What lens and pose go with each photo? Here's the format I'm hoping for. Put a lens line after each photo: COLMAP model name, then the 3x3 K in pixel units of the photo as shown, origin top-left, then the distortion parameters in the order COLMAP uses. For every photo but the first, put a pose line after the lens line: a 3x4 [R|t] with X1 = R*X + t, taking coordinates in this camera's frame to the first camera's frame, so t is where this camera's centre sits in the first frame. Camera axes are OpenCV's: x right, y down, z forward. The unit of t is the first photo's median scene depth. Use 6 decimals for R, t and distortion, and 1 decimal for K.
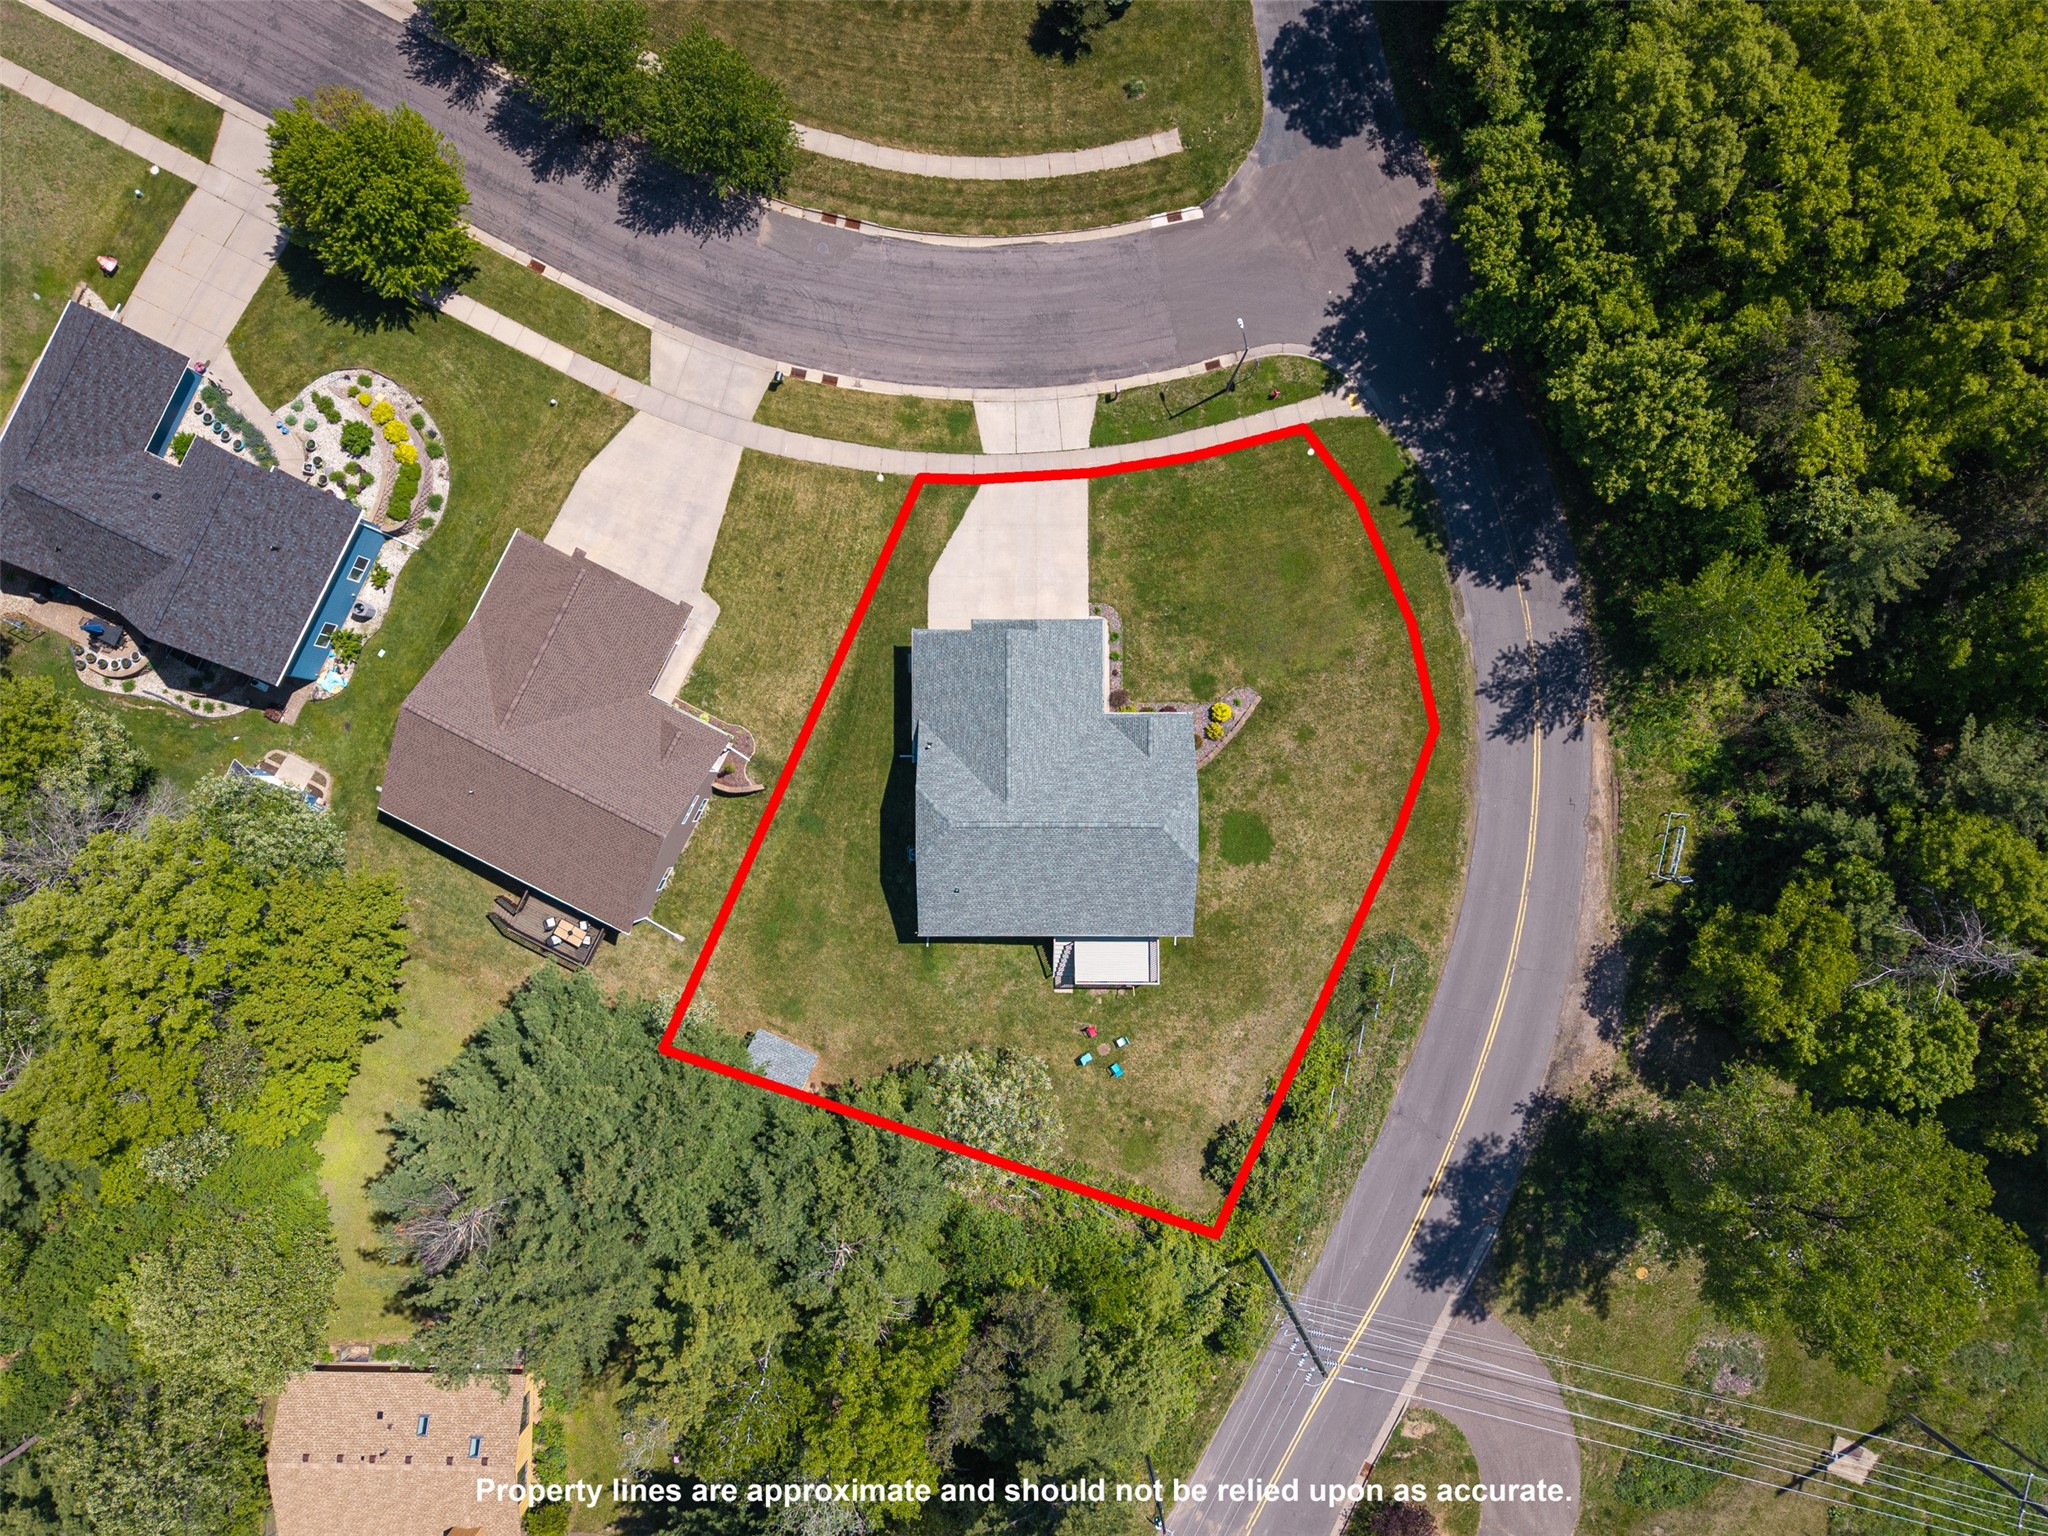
lens RADIAL K [[1404.6, 0, 1024.0], [0, 1404.6, 768.0], [0, 0, 1]] dist [0.003949, 0.003251]
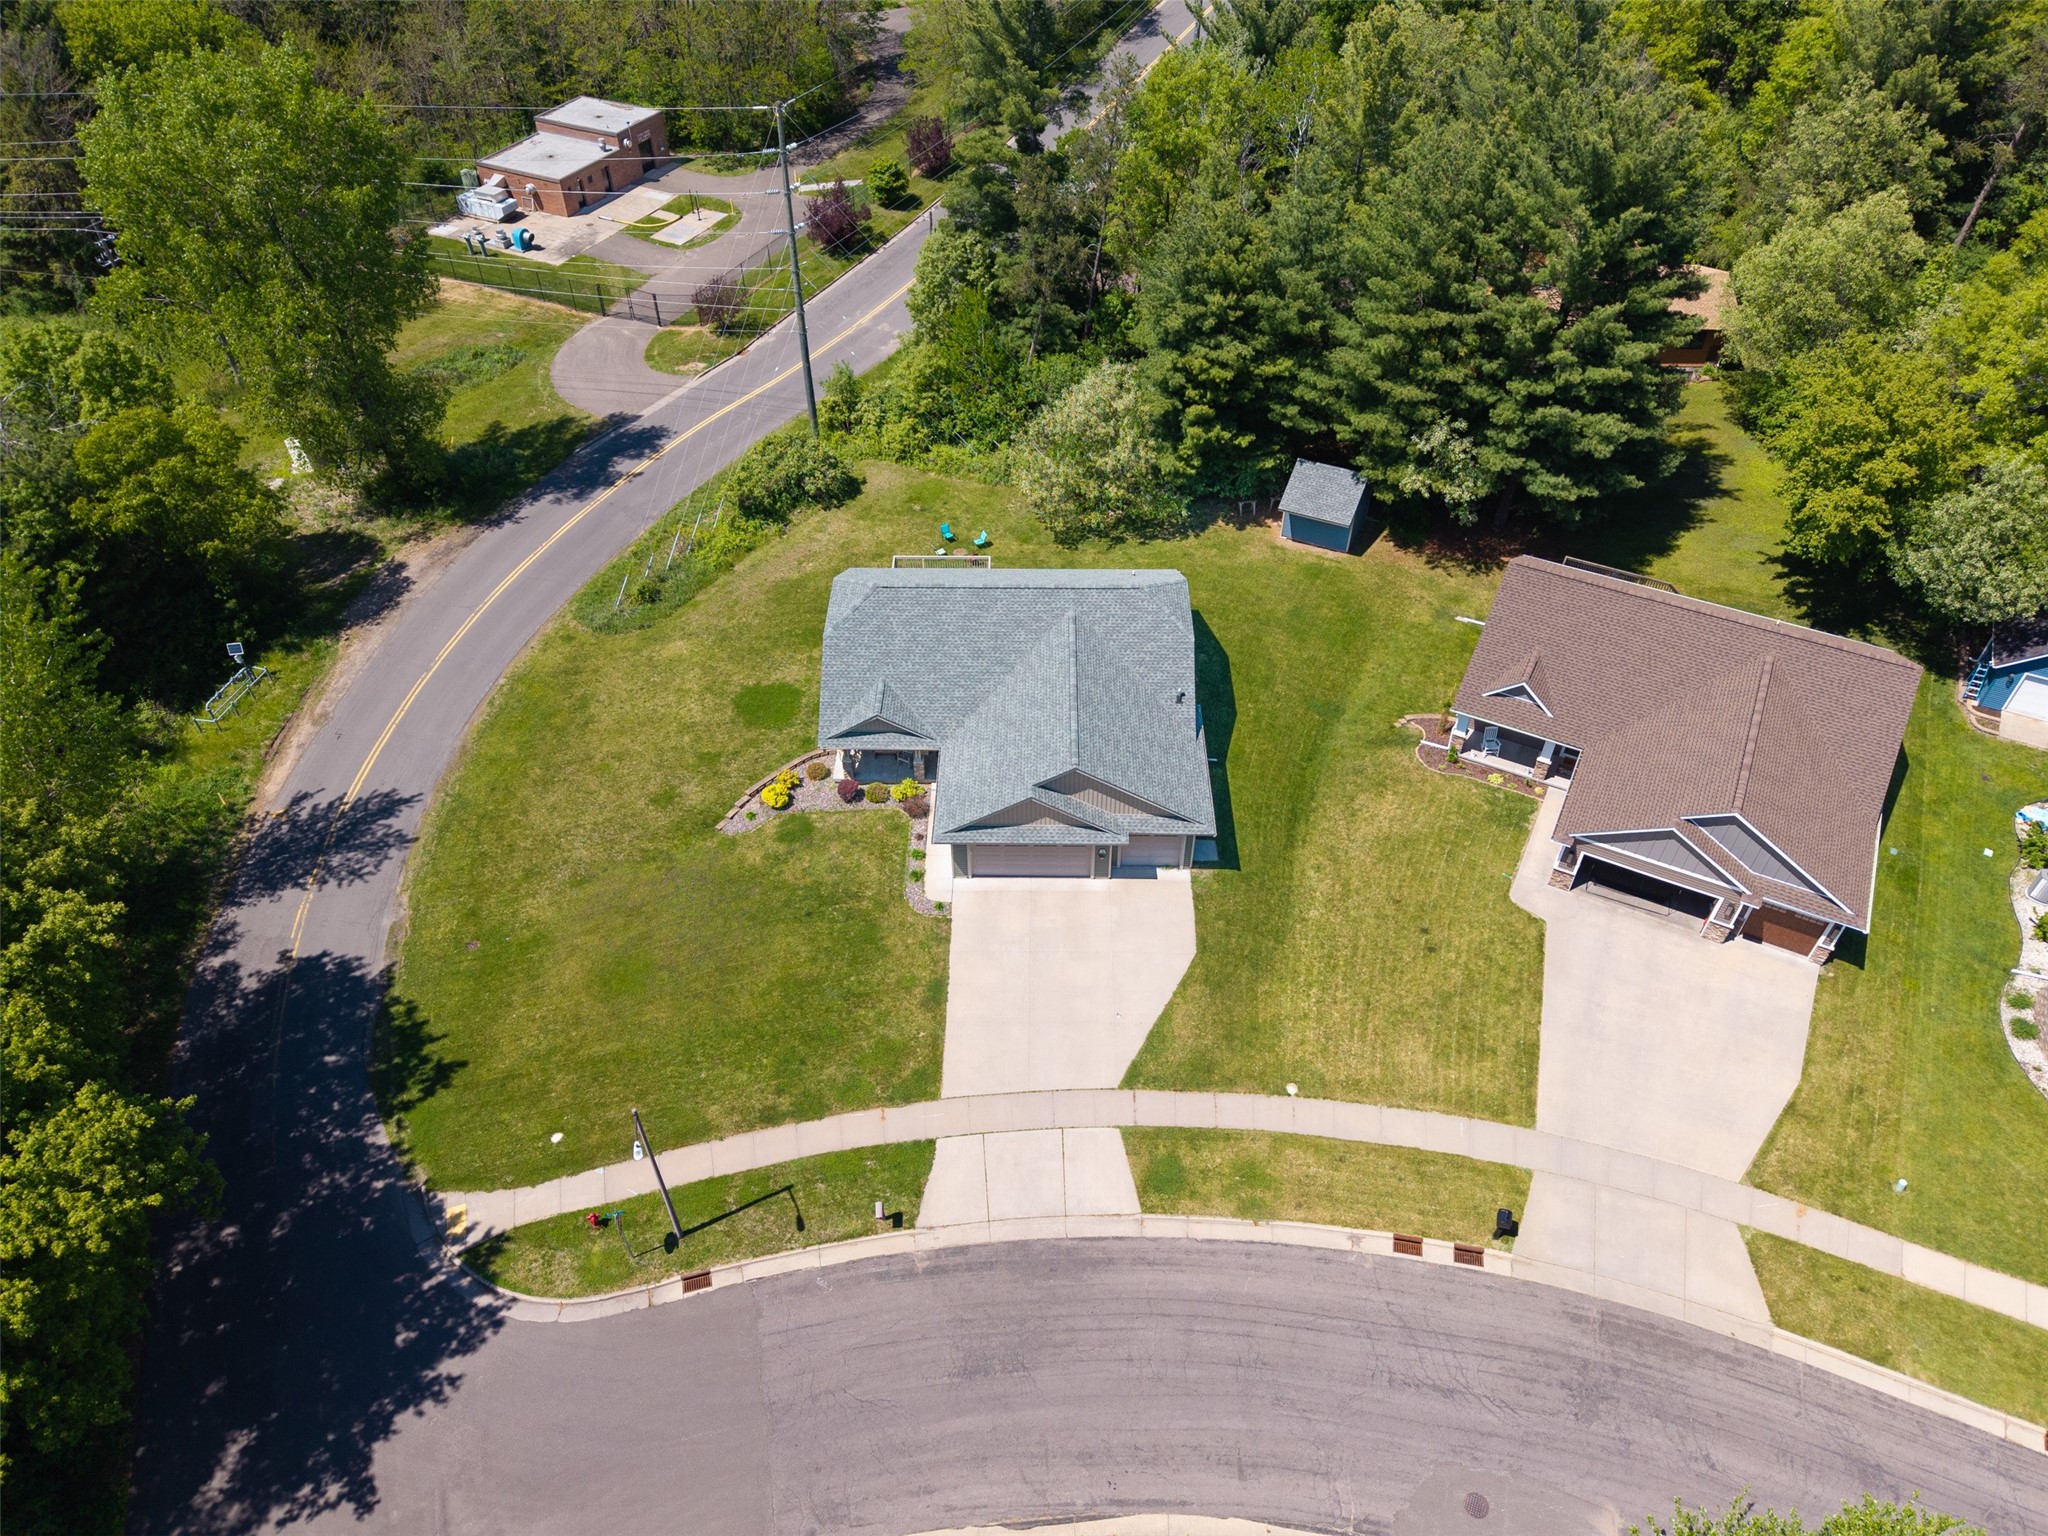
lens RADIAL K [[1350.3, 0, 1021.5], [0, 1350.3, 804.1], [0, 0, 1]] dist [0.001094, -0.012457]
pose [[-0.999889, -0.006209, 0.013521, 0.004771], [0.013991, -0.701537, 0.712495, -0.524854], [0.005062, 0.712606, 0.701547, 0.508843]]
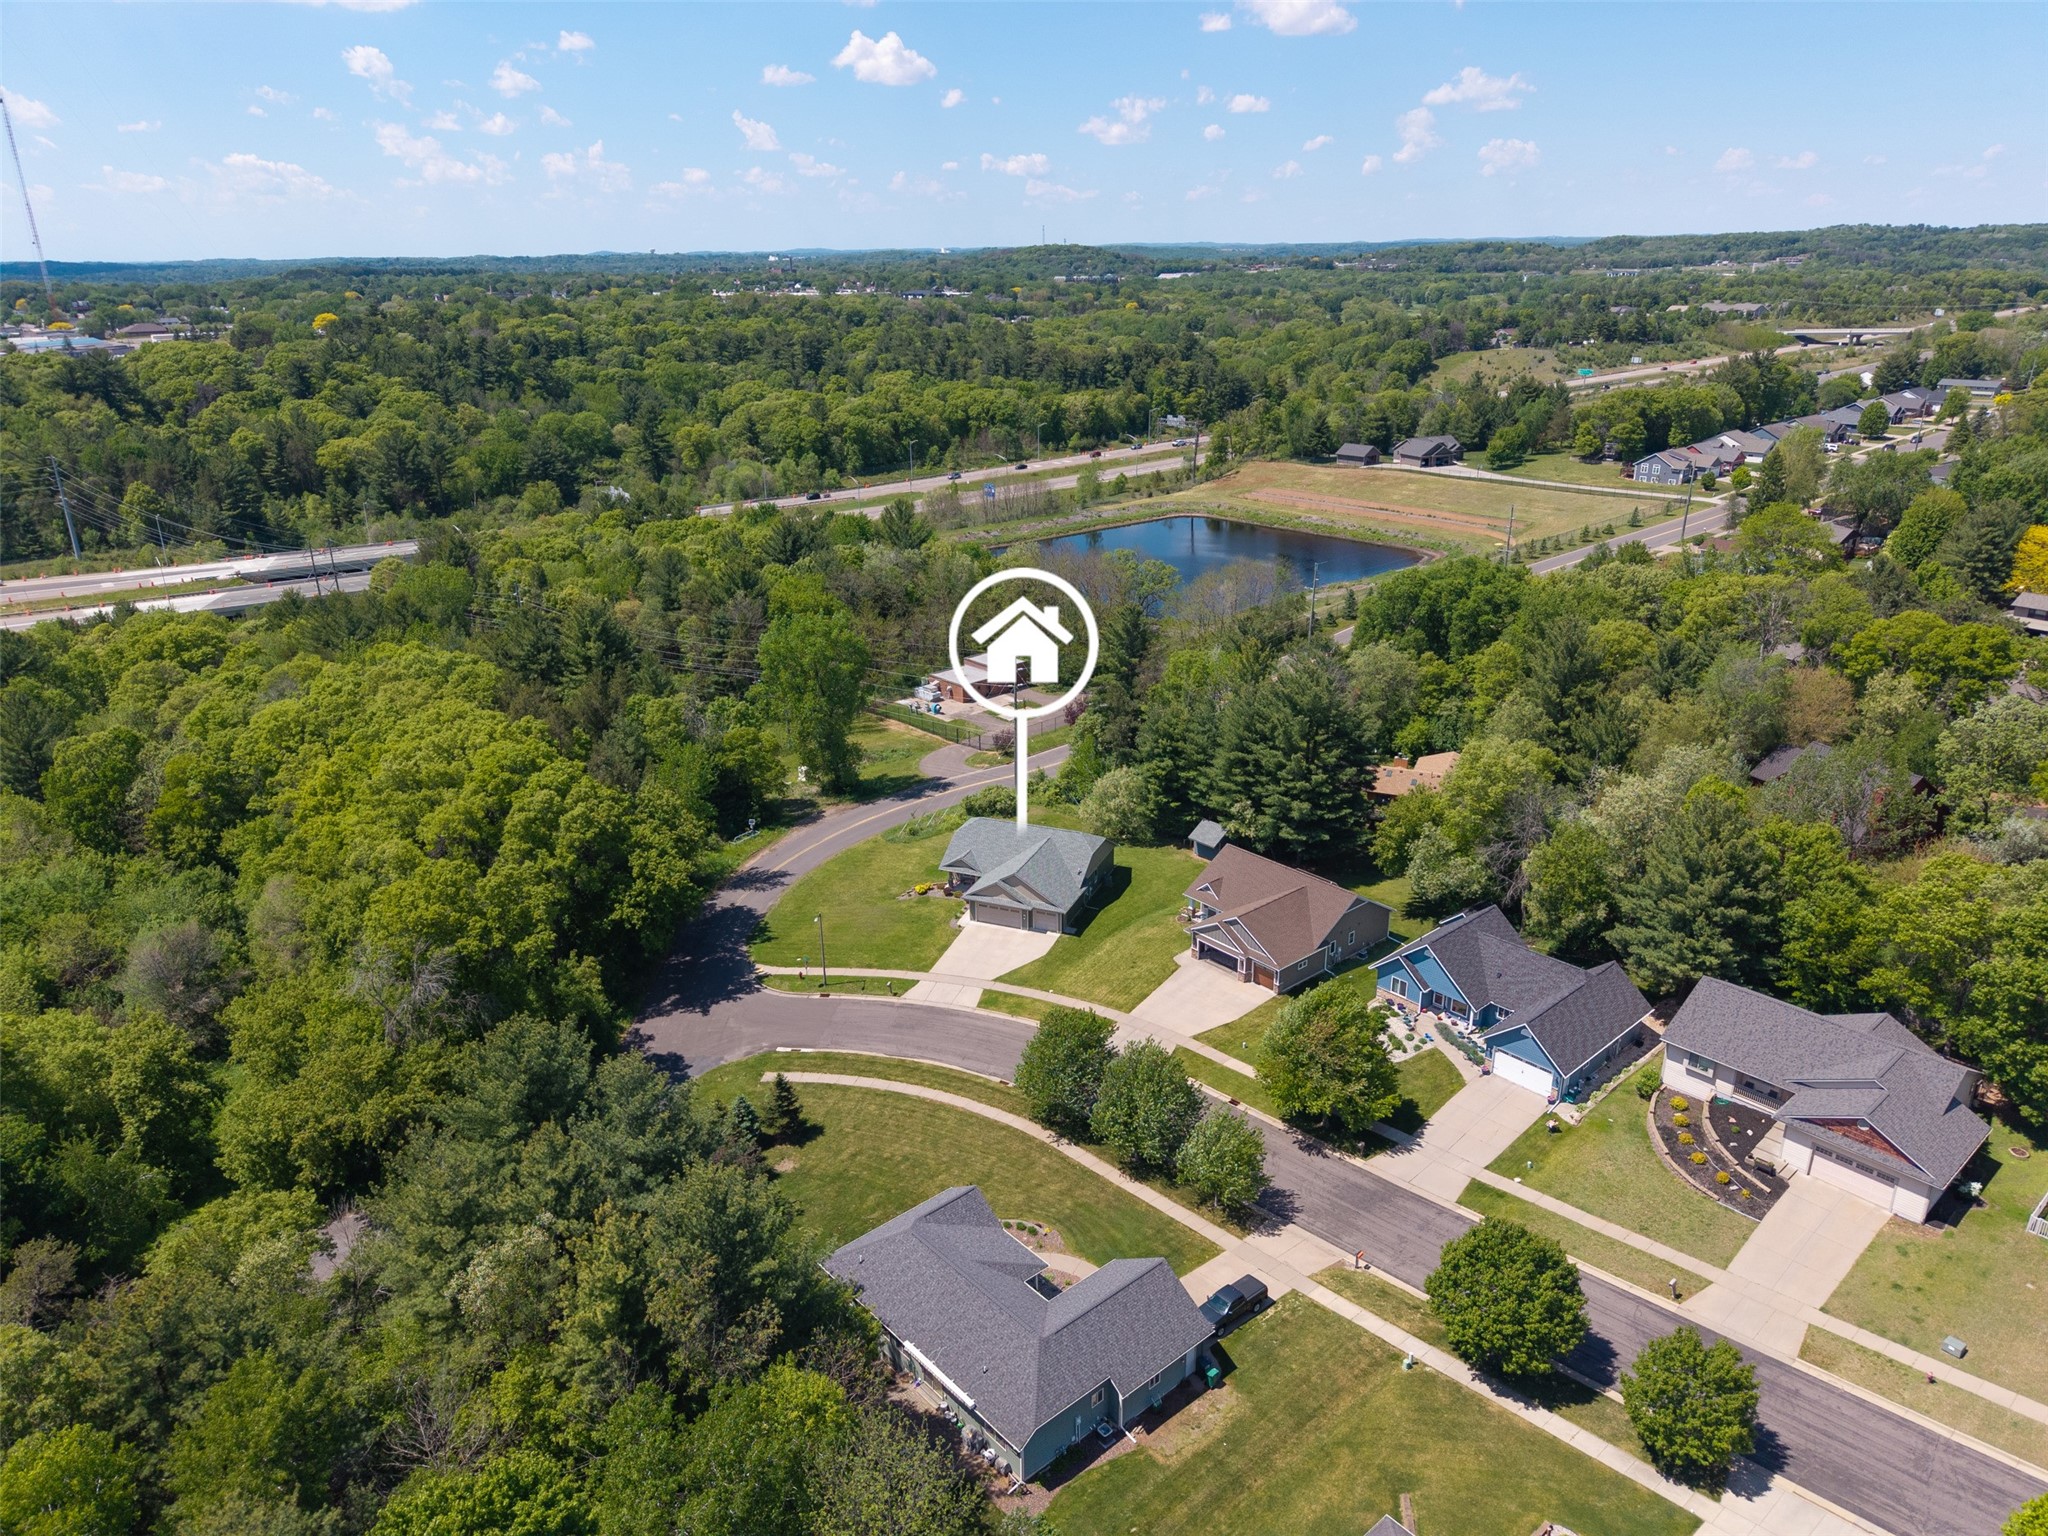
lens RADIAL K [[1350.3, 0, 1021.5], [0, 1350.3, 804.1], [0, 0, 1]] dist [0.001094, -0.012457]
pose [[-0.923955, -0.130933, 0.359395, -0.573808], [0.382339, -0.343578, 0.857771, -1.406364], [0.011170, 0.929952, 0.367511, 0.261693]]
